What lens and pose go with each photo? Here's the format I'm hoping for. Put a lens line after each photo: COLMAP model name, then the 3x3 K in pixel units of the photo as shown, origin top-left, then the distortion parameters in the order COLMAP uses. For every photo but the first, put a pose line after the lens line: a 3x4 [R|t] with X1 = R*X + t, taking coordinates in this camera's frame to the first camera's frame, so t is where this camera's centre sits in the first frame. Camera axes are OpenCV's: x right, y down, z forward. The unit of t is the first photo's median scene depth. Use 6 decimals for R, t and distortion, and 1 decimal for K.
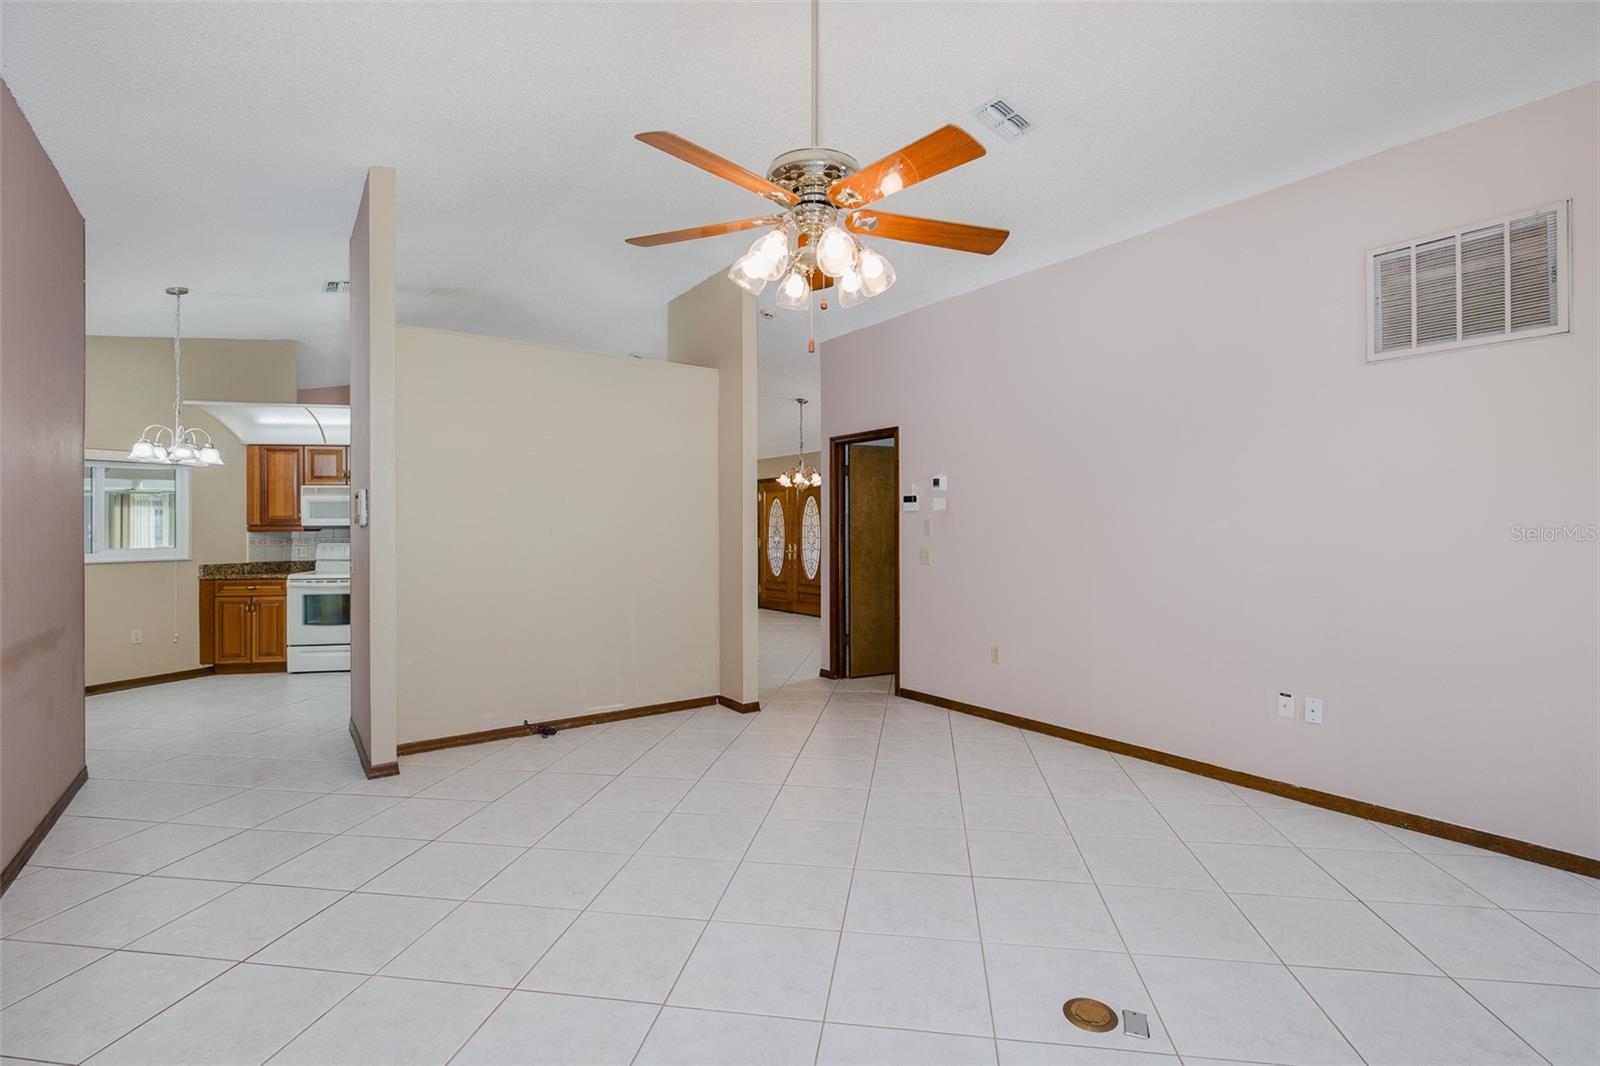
lens RADIAL K [[737.6, 0, 797.7], [0, 737.6, 525.4], [0, 0, 1]] dist [-0.007314, 0.001842]
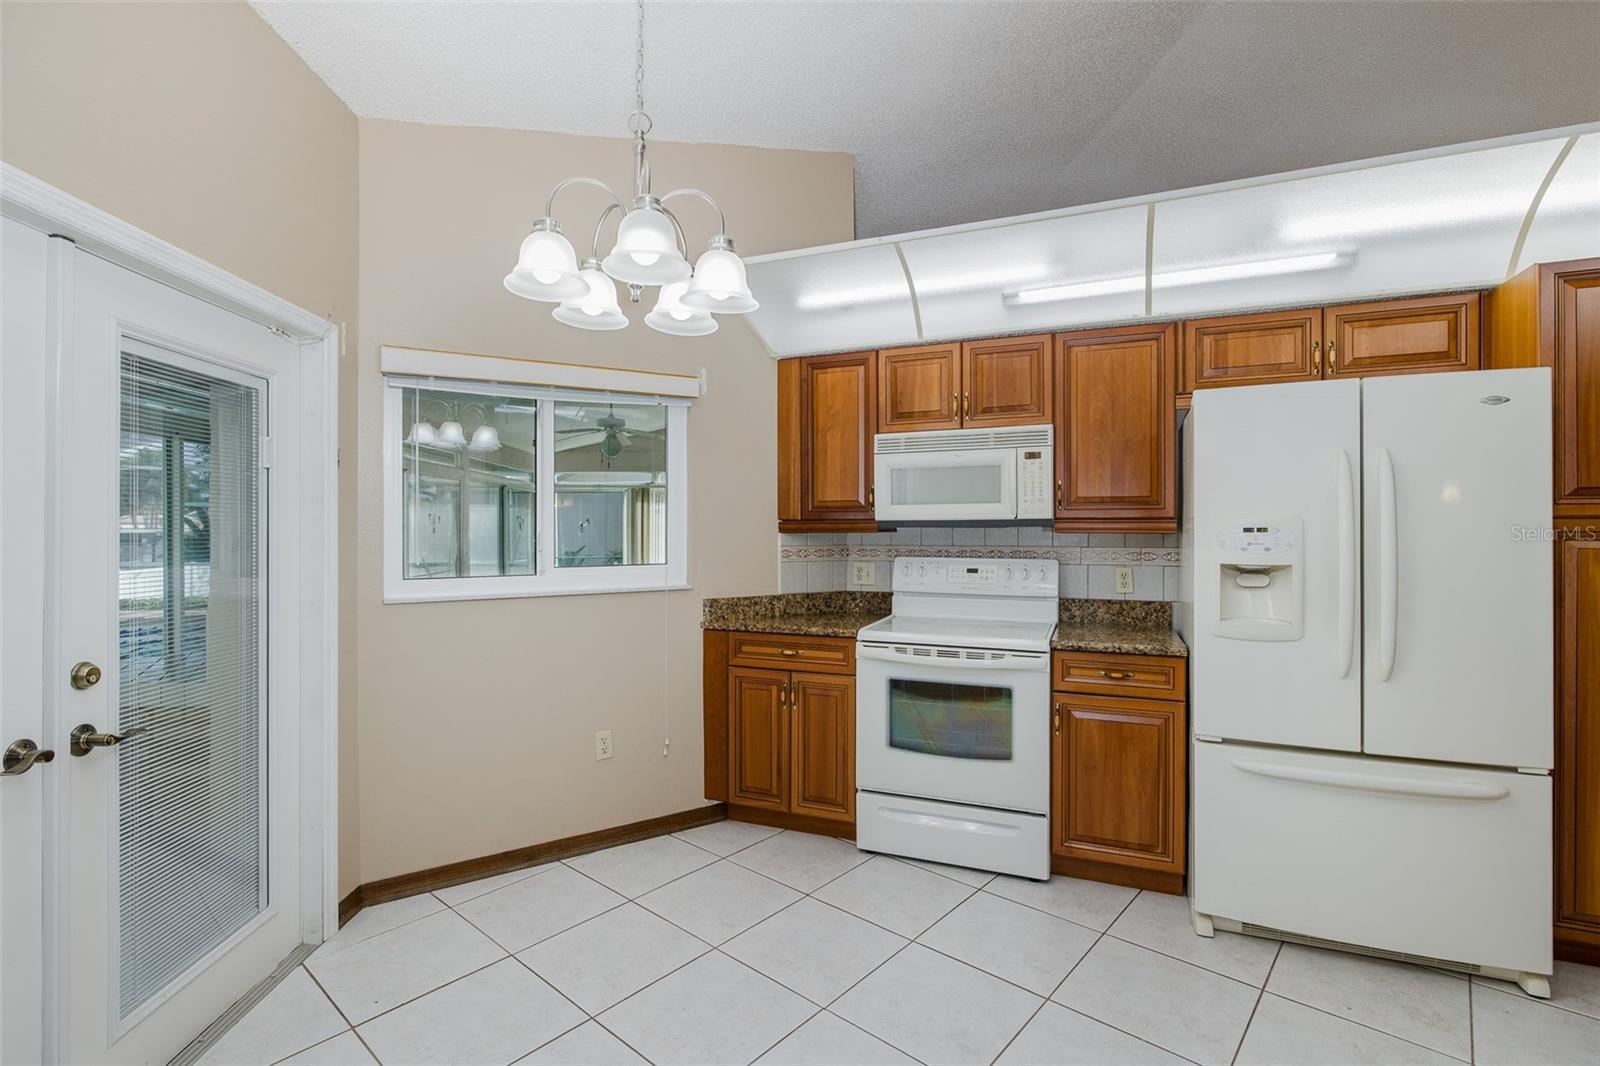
lens RADIAL K [[737.6, 0, 778.0], [0, 737.6, 522.3], [0, 0, 1]] dist [-0.007314, 0.001842]
pose [[0.827545, -0.002493, -0.561394, -0.470074], [0.000696, 0.999994, -0.003415, 0.003075], [0.561399, 0.002436, 0.827542, 0.587068]]
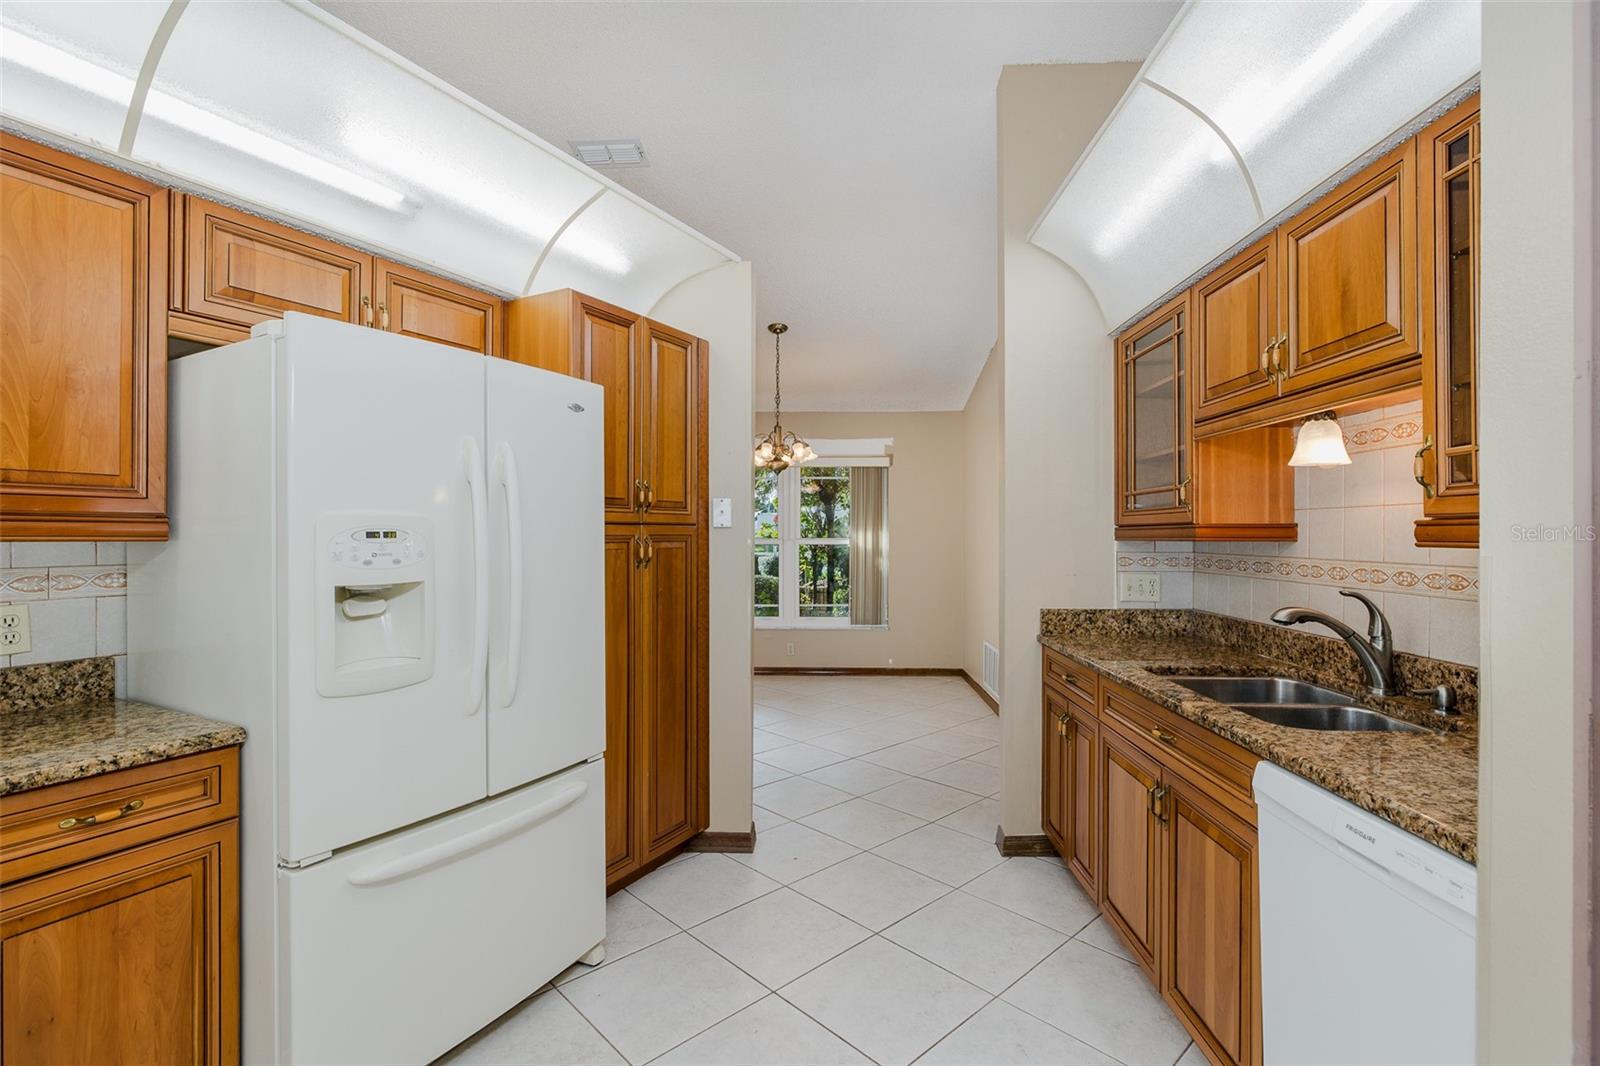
lens RADIAL K [[737.6, 0, 805.9], [0, 737.6, 531.5], [0, 0, 1]] dist [-0.007314, 0.001842]
pose [[0.621038, 0.002588, 0.783776, -0.577406], [-0.004033, 0.999992, -0.000107, 0.003969], [-0.783770, -0.003094, 0.621044, 0.731577]]
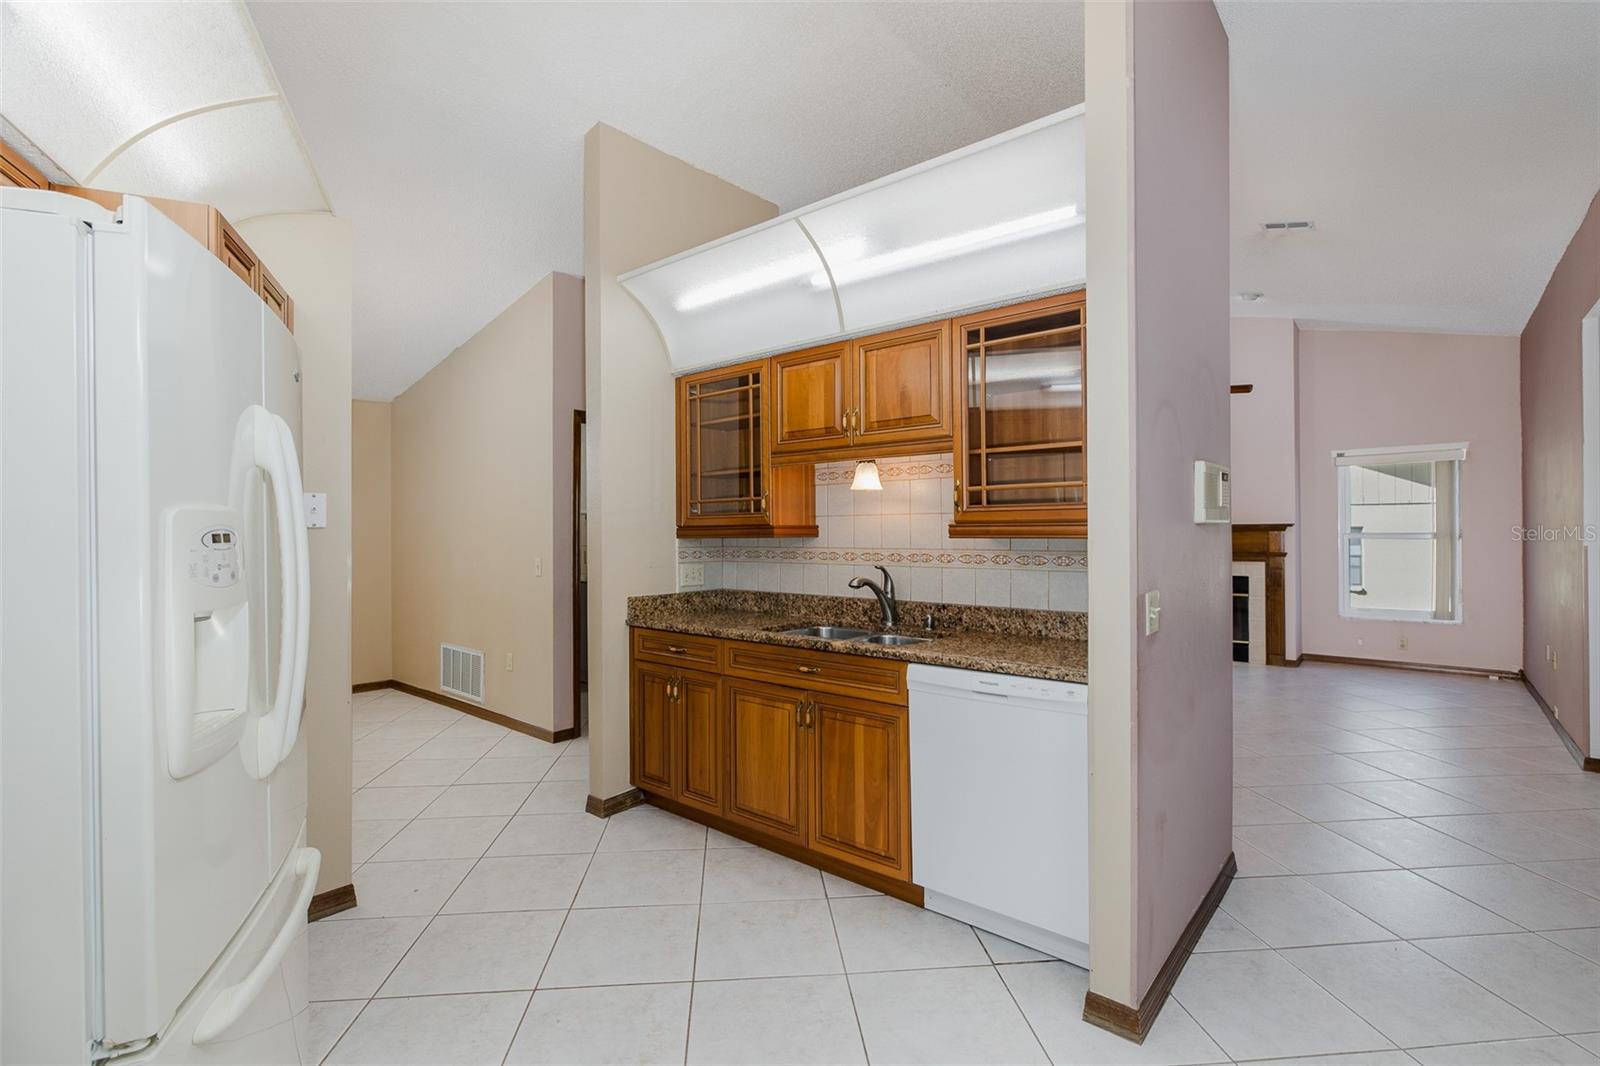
lens RADIAL K [[737.6, 0, 777.7], [0, 737.6, 527.3], [0, 0, 1]] dist [-0.007314, 0.001842]
pose [[-0.218263, 0.007153, 0.975864, -0.676542], [0.001650, 0.999974, -0.006960, 0.004381], [-0.975889, 0.000091, -0.218269, 0.912651]]
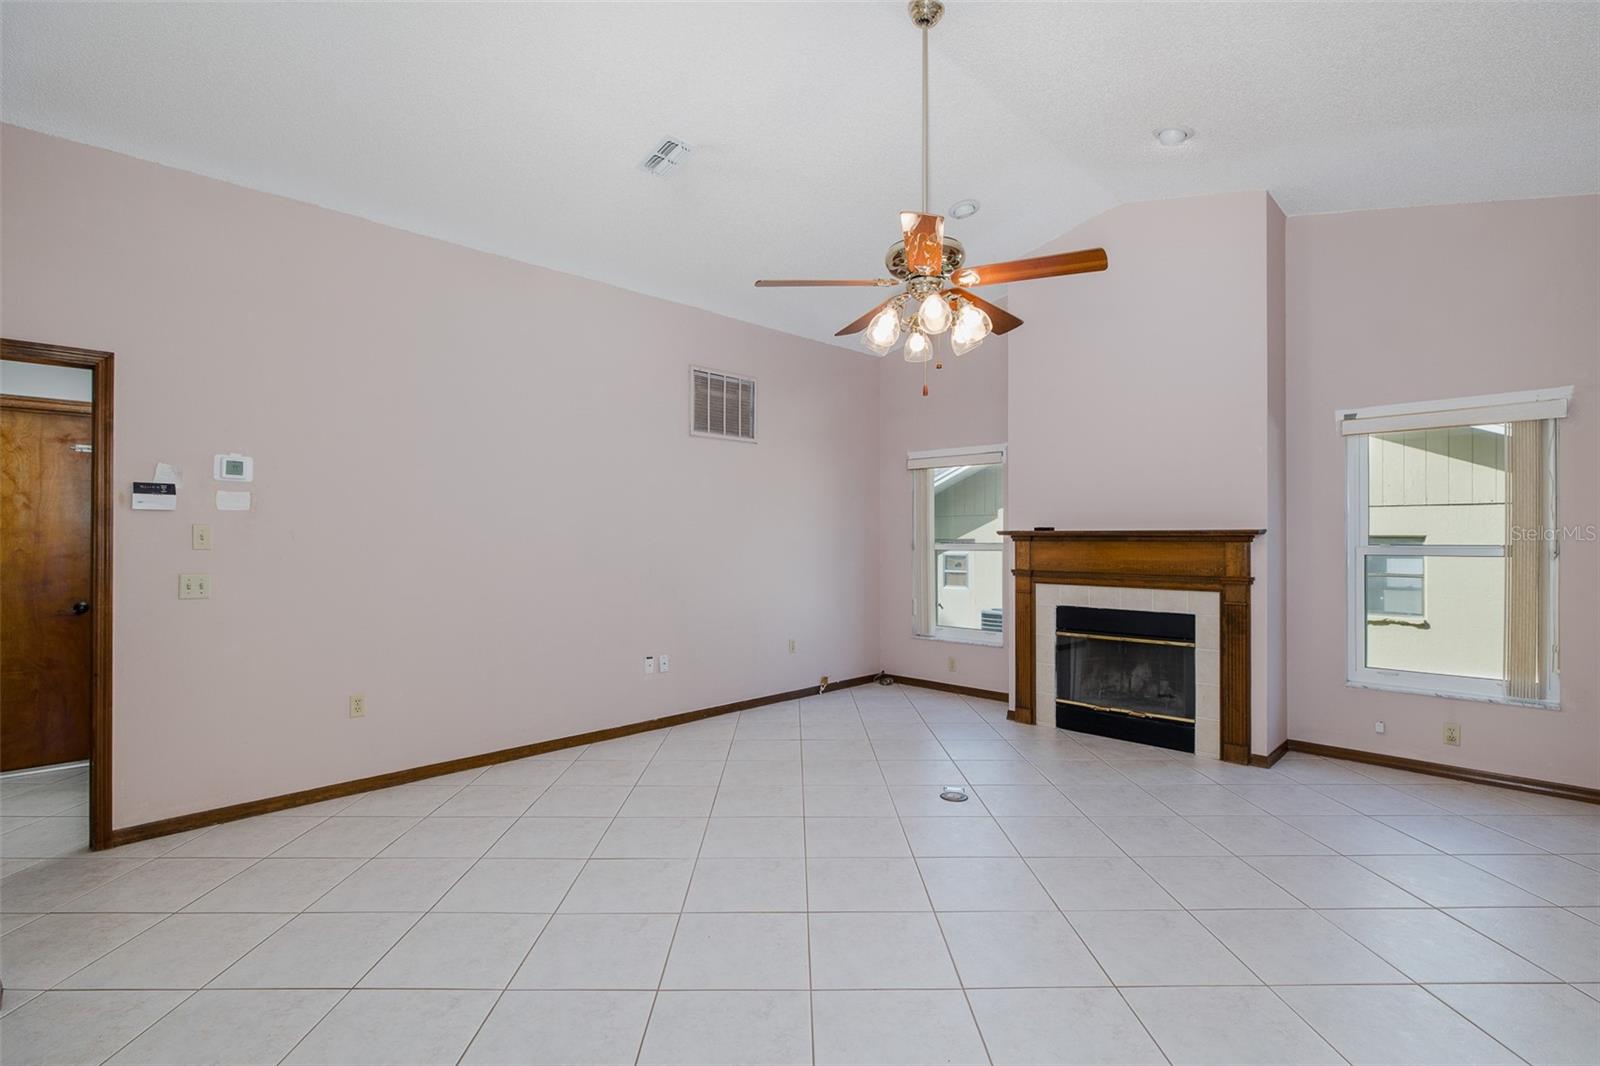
lens RADIAL K [[737.6, 0, 794.0], [0, 737.6, 540.2], [0, 0, 1]] dist [-0.007314, 0.001842]
pose [[-0.152234, 0.001023, 0.988344, -0.371808], [-0.001545, 0.999998, -0.001273, 0.003192], [-0.988343, -0.001721, -0.152232, 0.452562]]
